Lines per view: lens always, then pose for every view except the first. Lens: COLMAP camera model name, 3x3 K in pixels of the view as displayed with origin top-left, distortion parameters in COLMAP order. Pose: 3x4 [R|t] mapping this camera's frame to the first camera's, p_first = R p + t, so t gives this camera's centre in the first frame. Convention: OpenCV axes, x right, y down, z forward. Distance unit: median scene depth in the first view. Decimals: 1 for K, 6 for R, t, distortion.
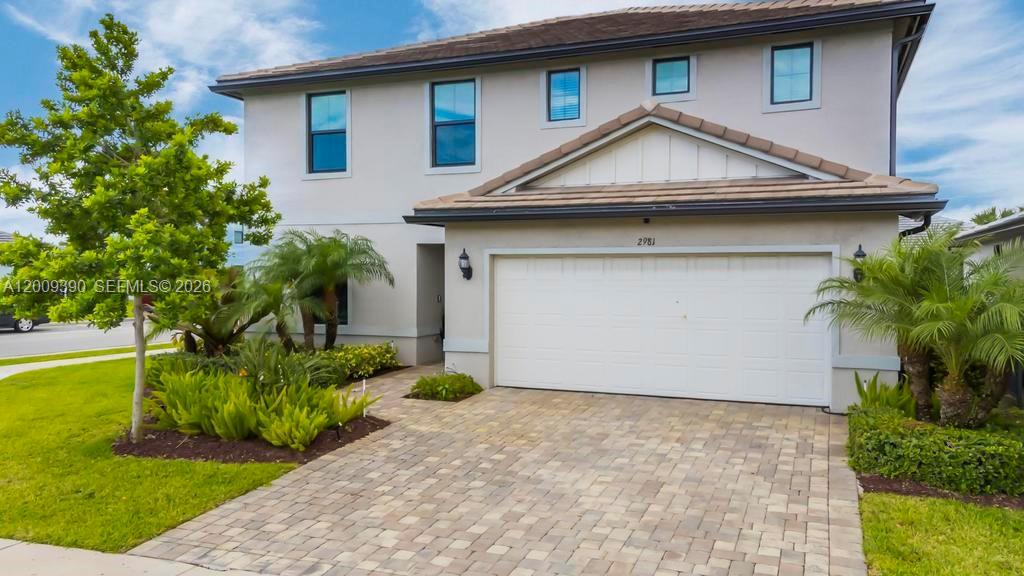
lens RADIAL K [[770.6, 0, 512.0], [0, 770.6, 288.0], [0, 0, 1]] dist [0.057245, 0.000245]
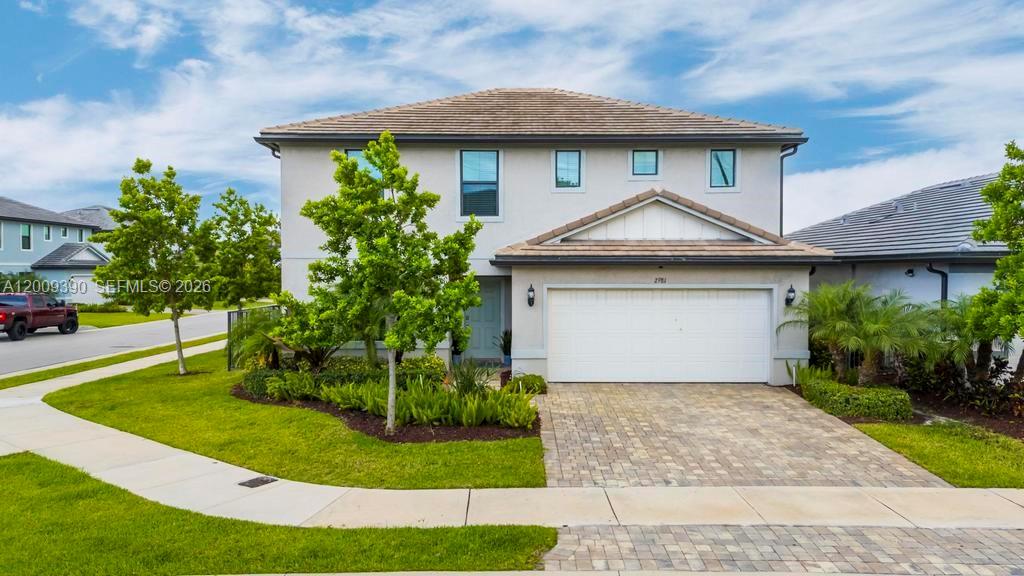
lens RADIAL K [[770.6, 0, 512.0], [0, 770.6, 288.0], [0, 0, 1]] dist [0.057245, 0.000245]
pose [[0.927484, -0.010710, 0.373709, -0.690903], [0.008086, 0.999930, 0.008588, -0.063437], [-0.373775, -0.004943, 0.927506, -0.305291]]
